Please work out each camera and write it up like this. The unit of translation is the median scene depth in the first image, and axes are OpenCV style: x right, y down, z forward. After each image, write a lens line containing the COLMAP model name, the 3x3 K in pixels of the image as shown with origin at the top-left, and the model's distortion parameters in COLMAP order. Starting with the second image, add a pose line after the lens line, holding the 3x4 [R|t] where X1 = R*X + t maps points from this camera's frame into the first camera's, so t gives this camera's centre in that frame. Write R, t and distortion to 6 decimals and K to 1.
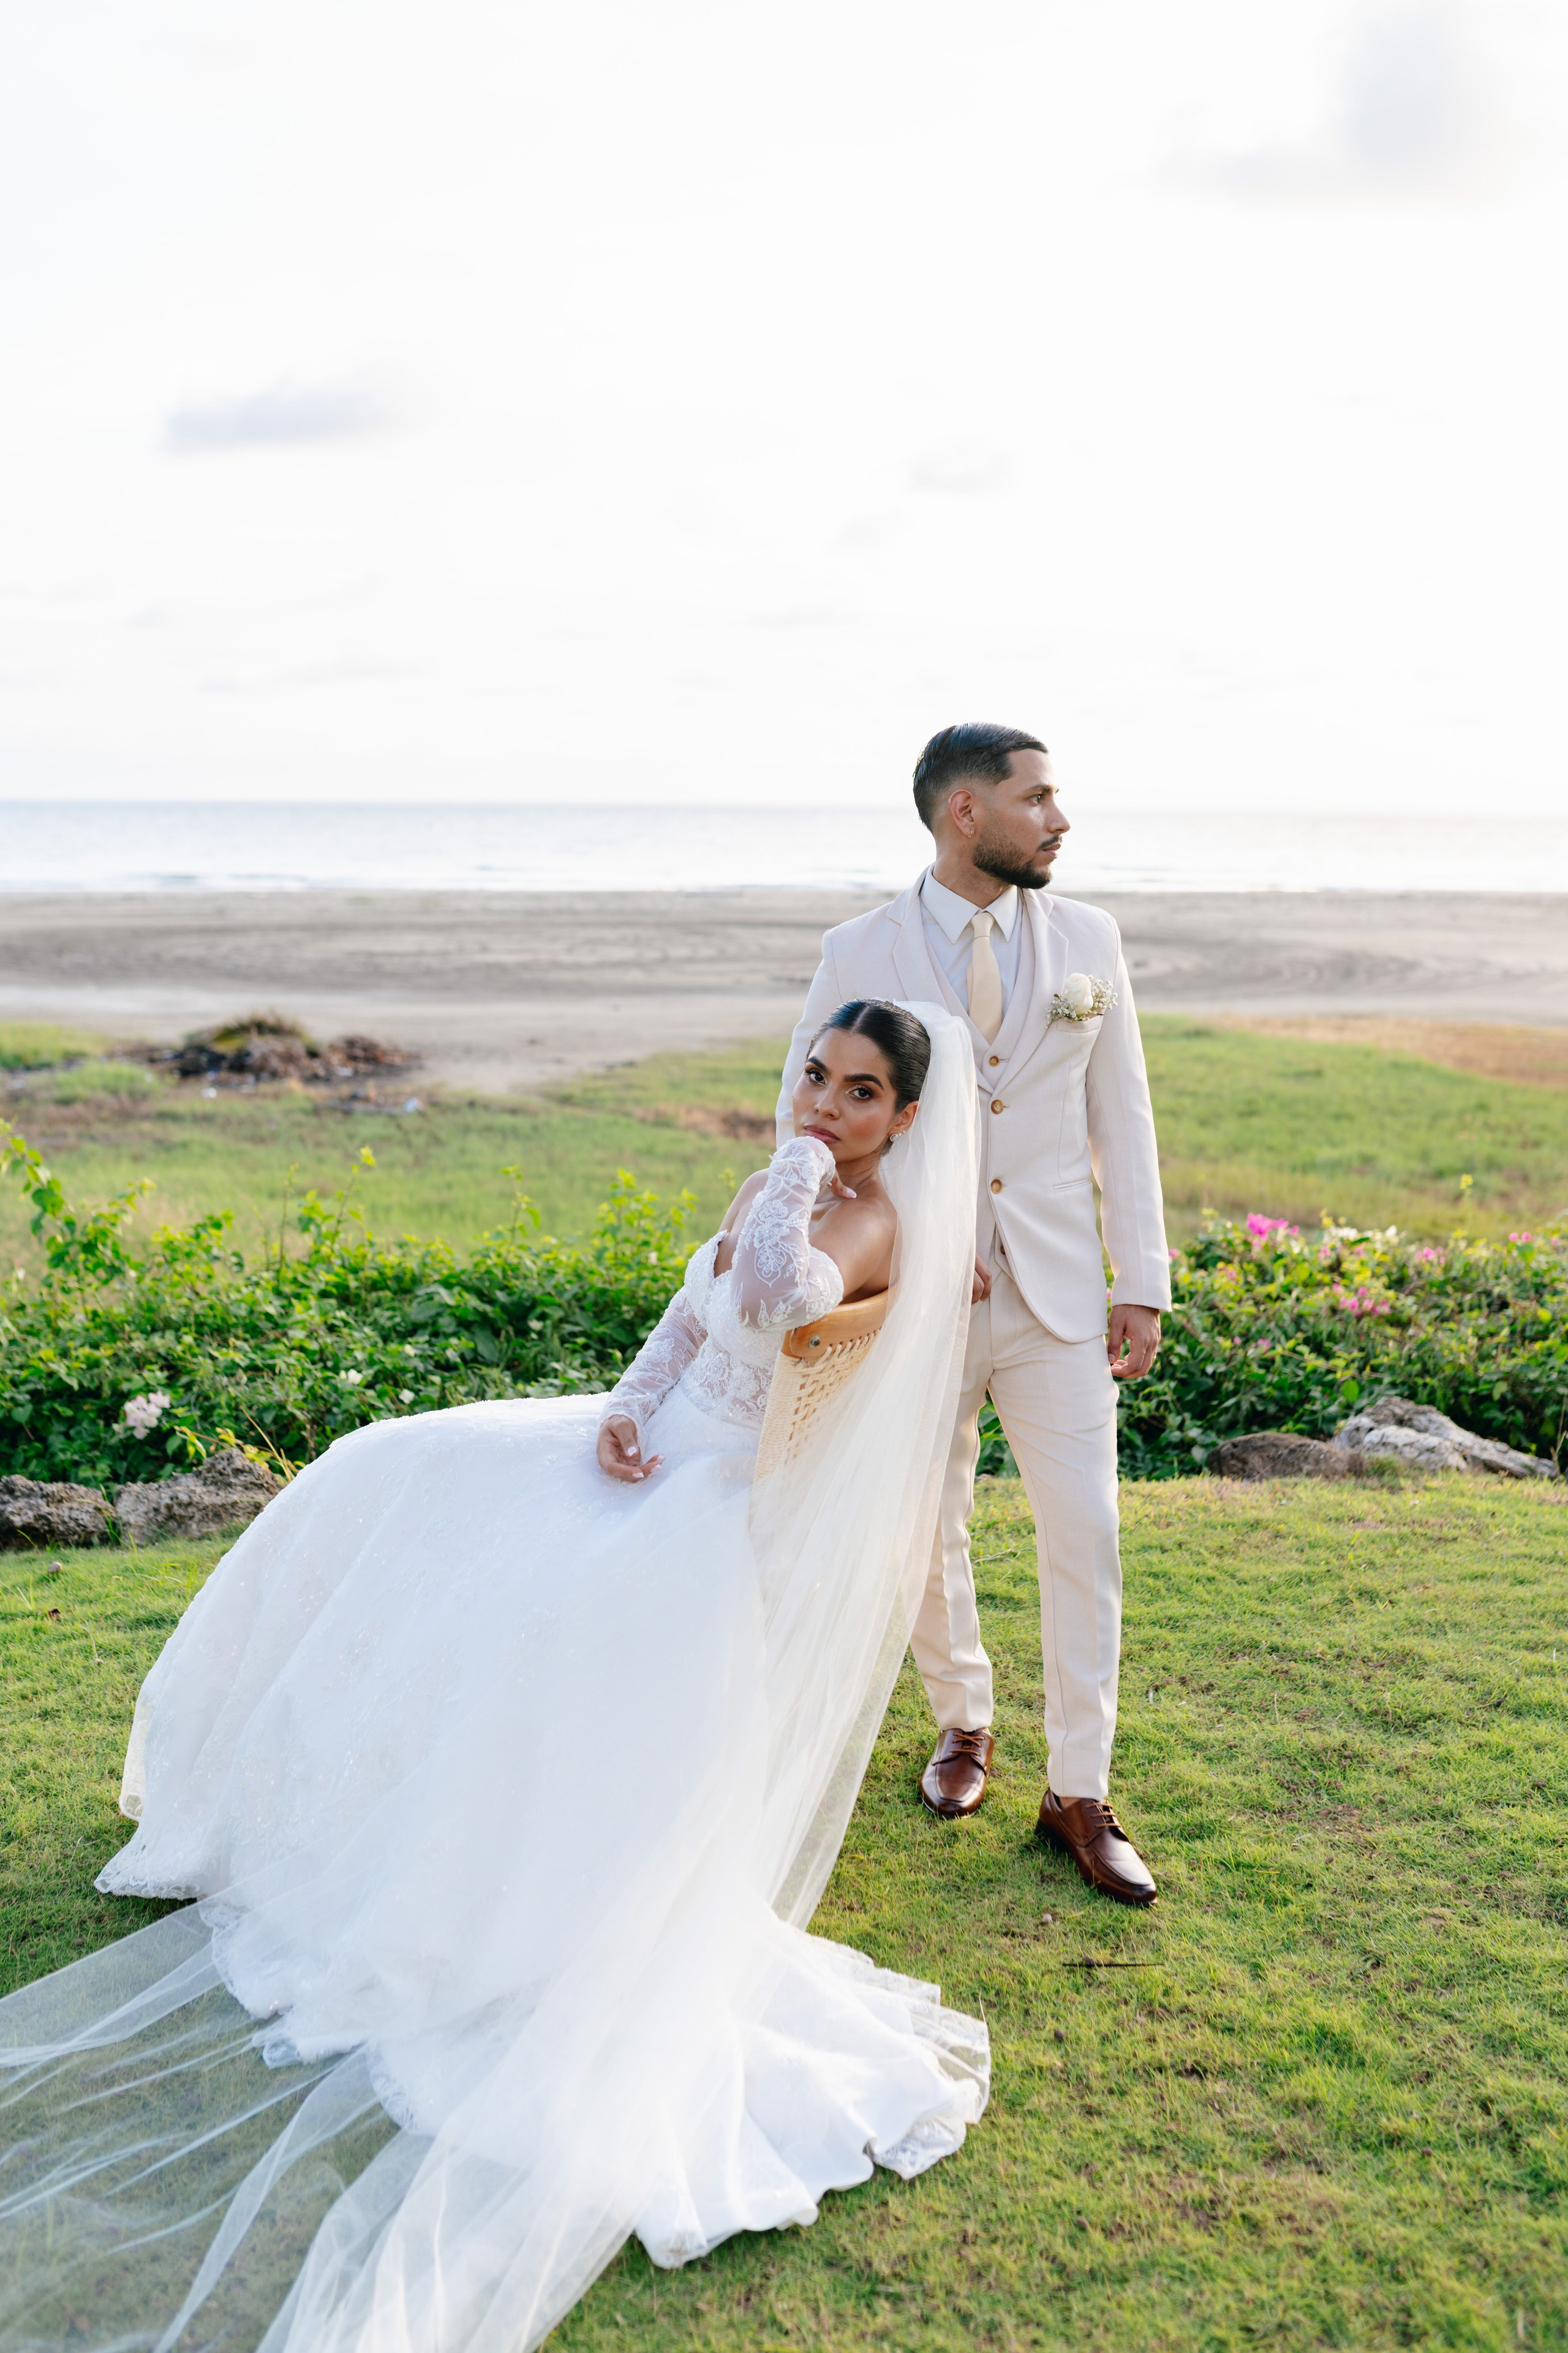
lens RADIAL K [[2296.4, 0, 772.8], [0, 2296.4, 1191.2], [0, 0, 1]] dist [-0.053273, 0.021652]
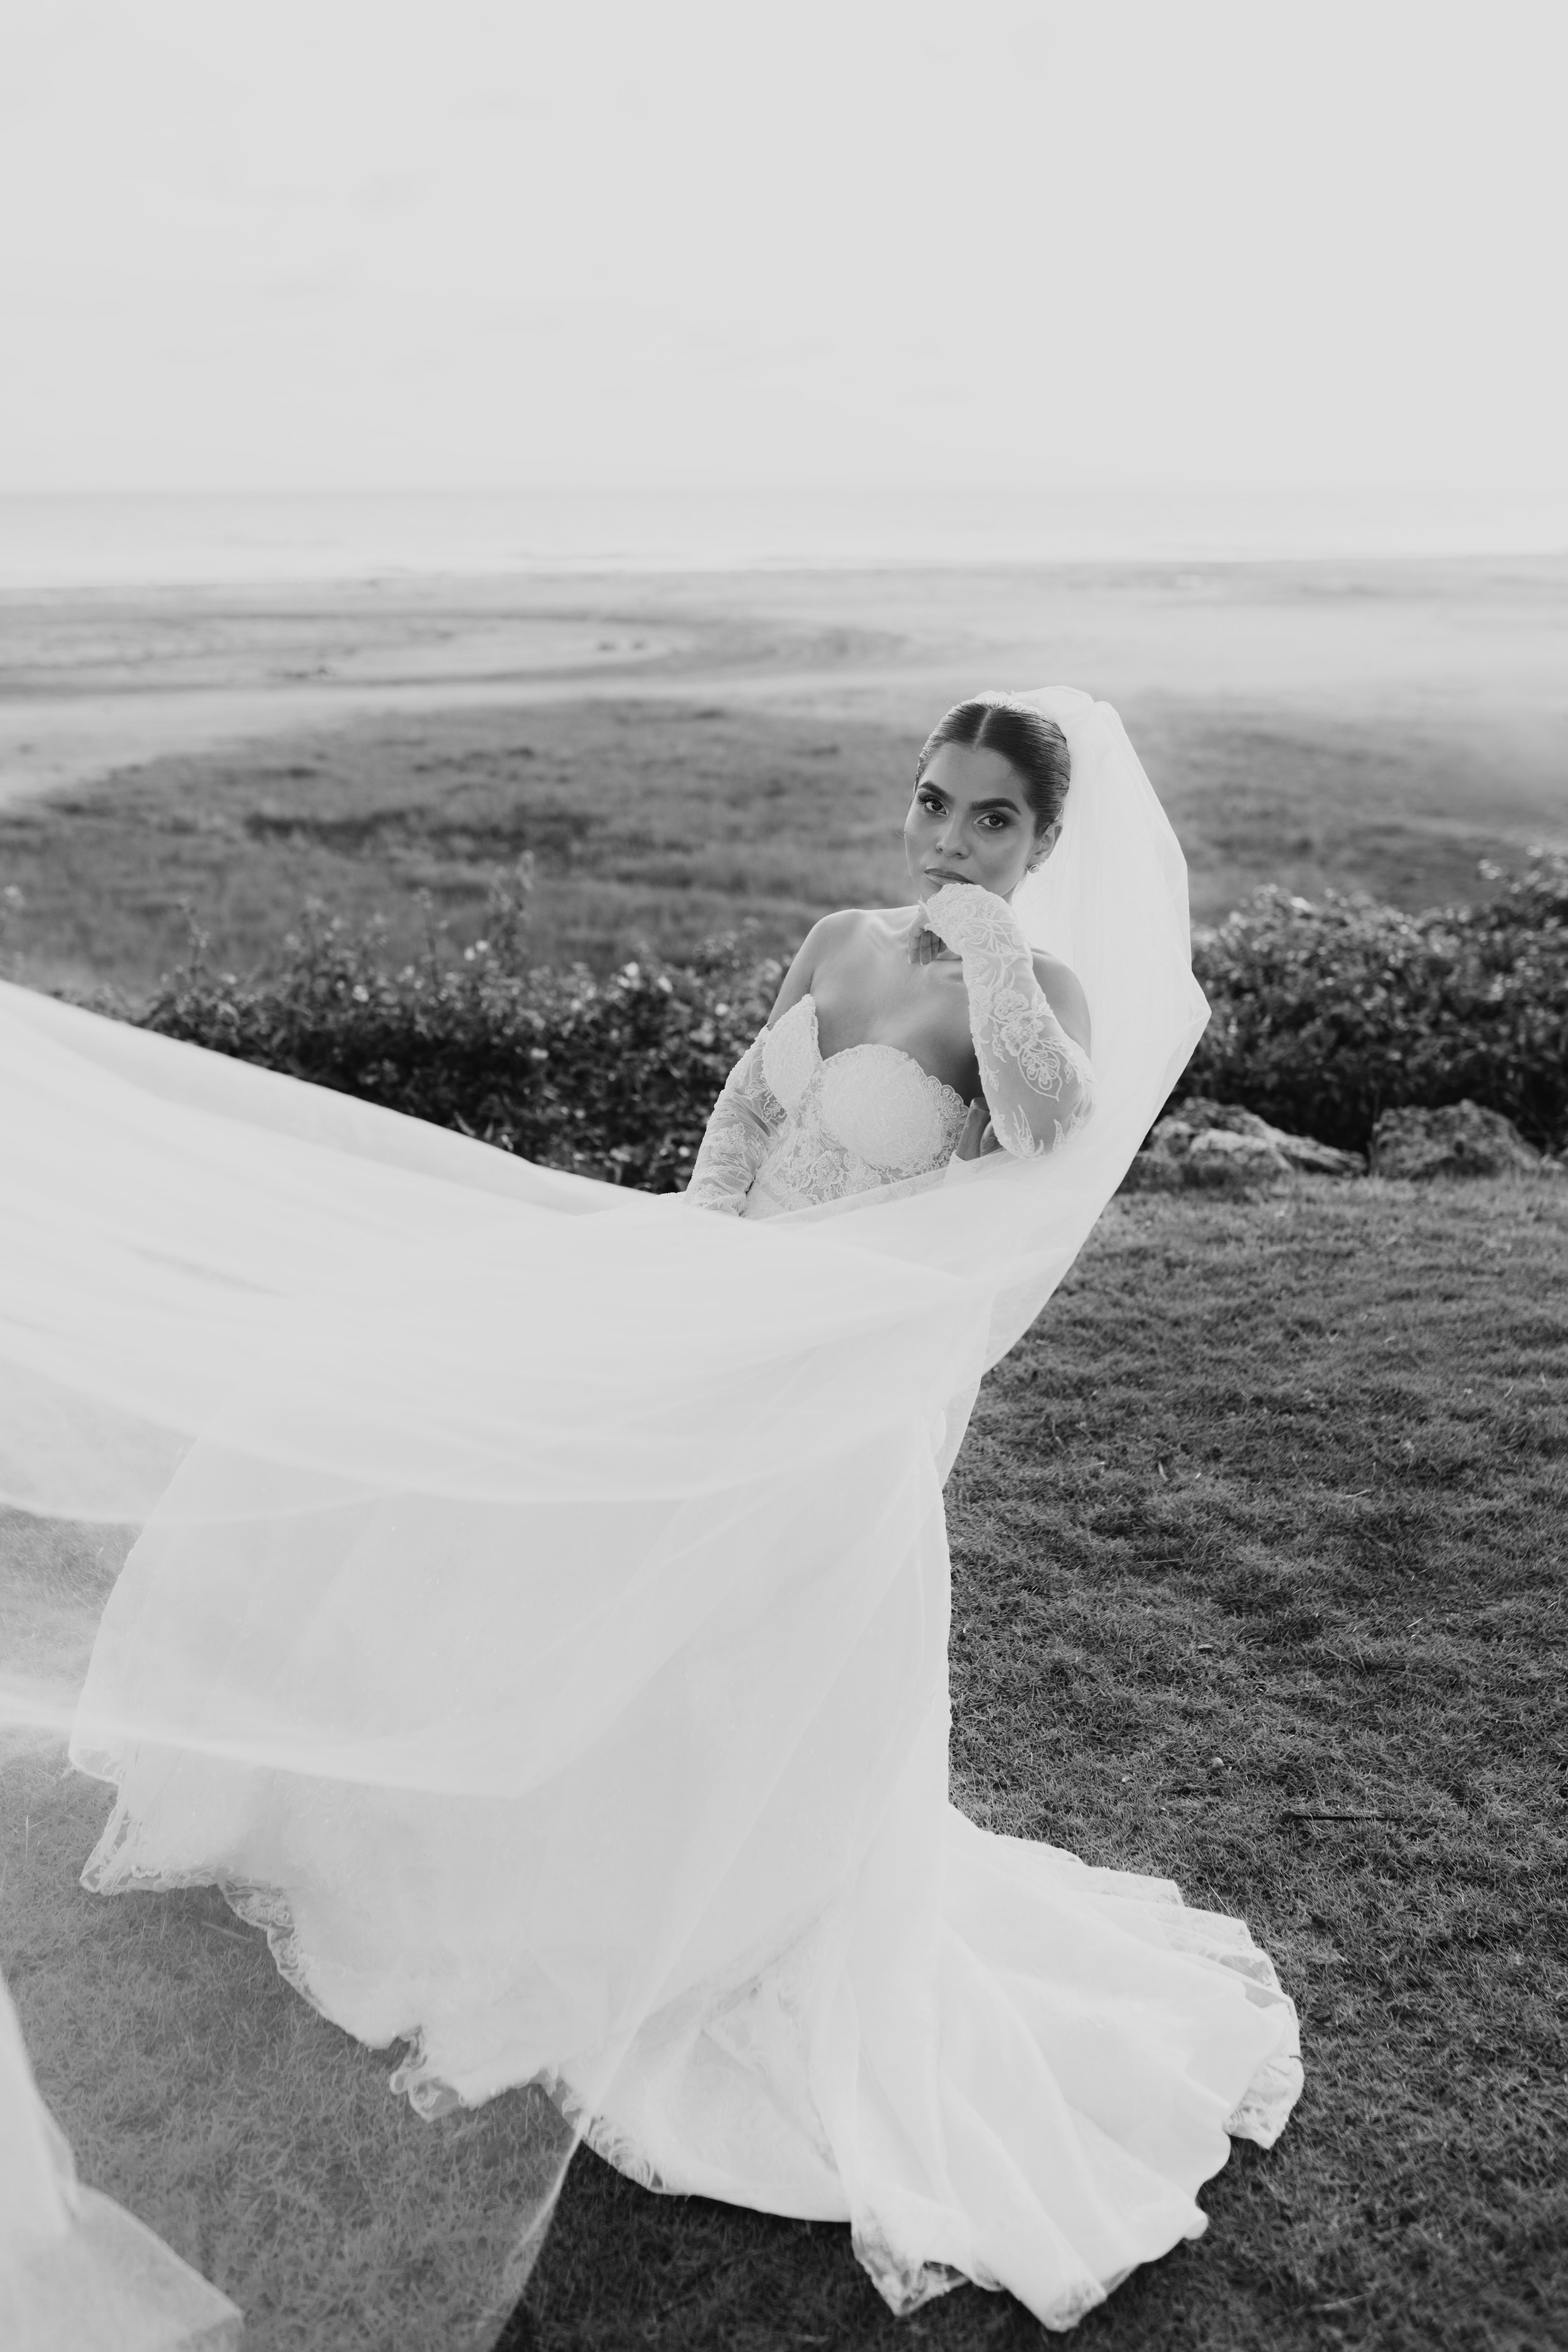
lens RADIAL K [[2244.4, 0, 774.2], [0, 2244.4, 1175.3], [0, 0, 1]] dist [-0.054452, 0.028395]
pose [[0.973462, -0.077196, 0.215433, -0.081283], [0.048053, 0.989352, 0.137383, -0.012229], [-0.223745, -0.123385, 0.966806, 0.090897]]
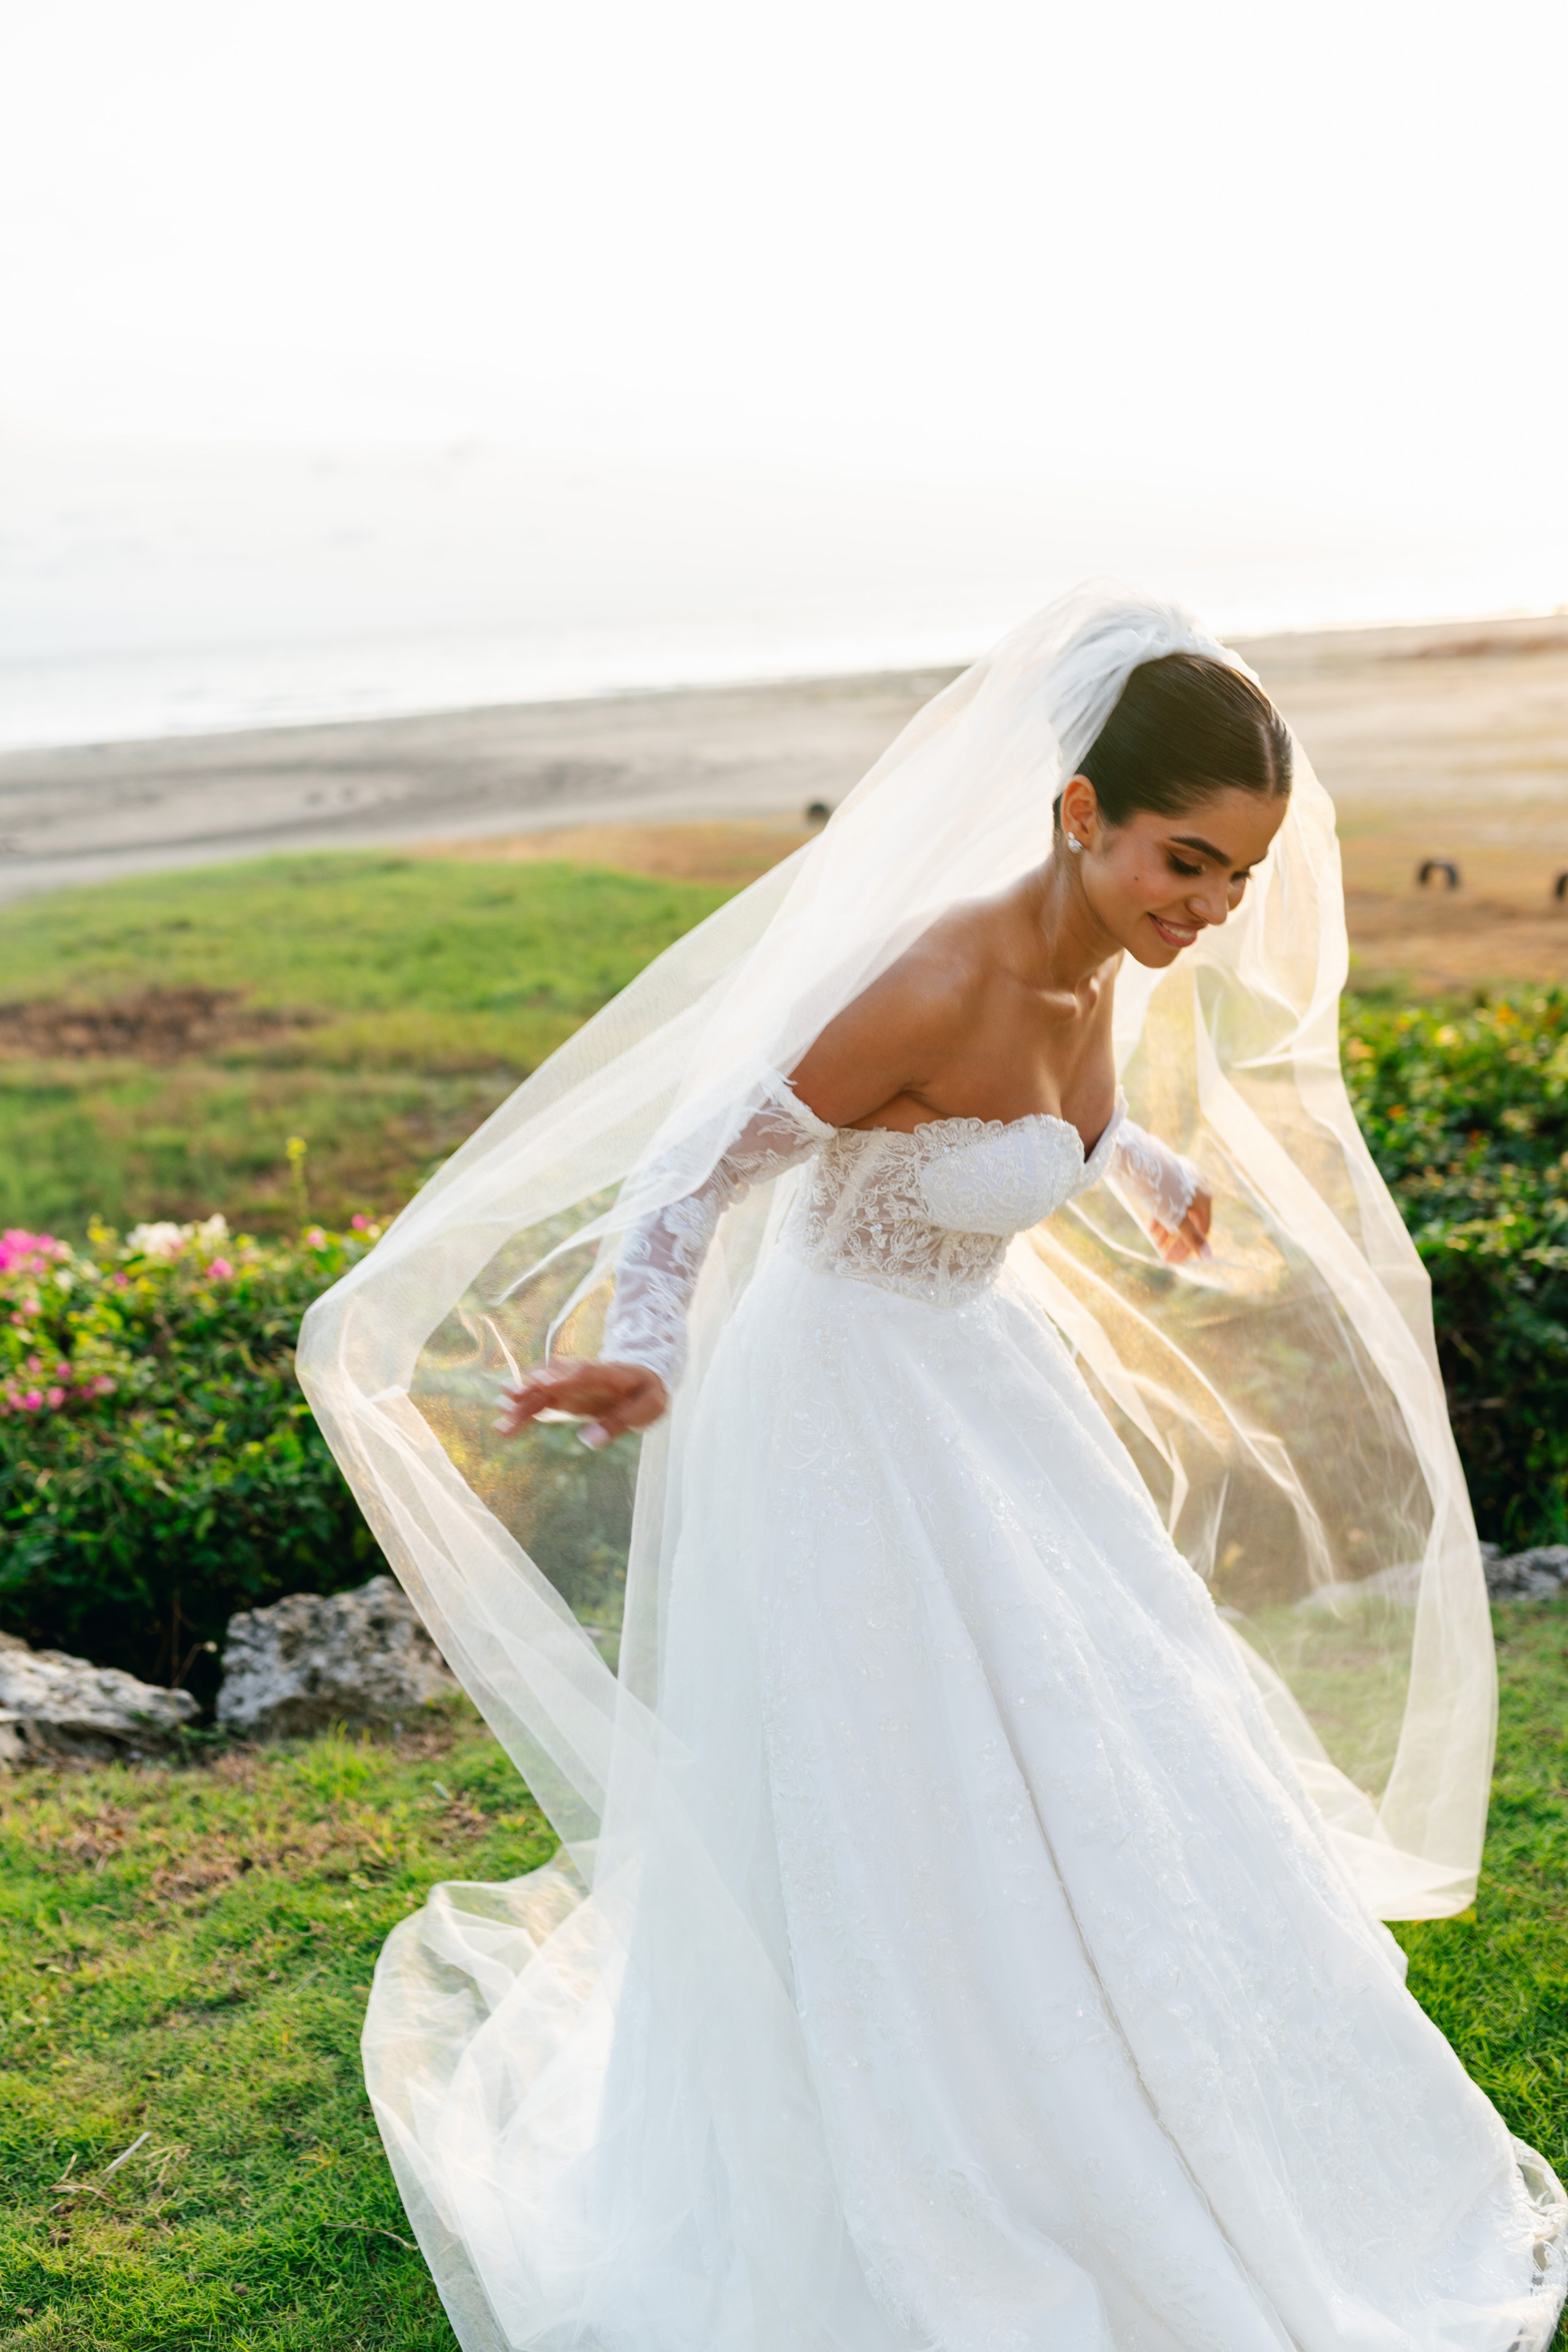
lens RADIAL K [[2242.5, 0, 776.0], [0, 2242.5, 1190.5], [0, 0, 1]] dist [-0.052344, 0.008486]
pose [[0.945517, -0.148158, 0.289908, 0.246519], [0.124143, 0.987248, 0.099651, -0.044241], [-0.300975, -0.058232, 0.951852, 0.267941]]
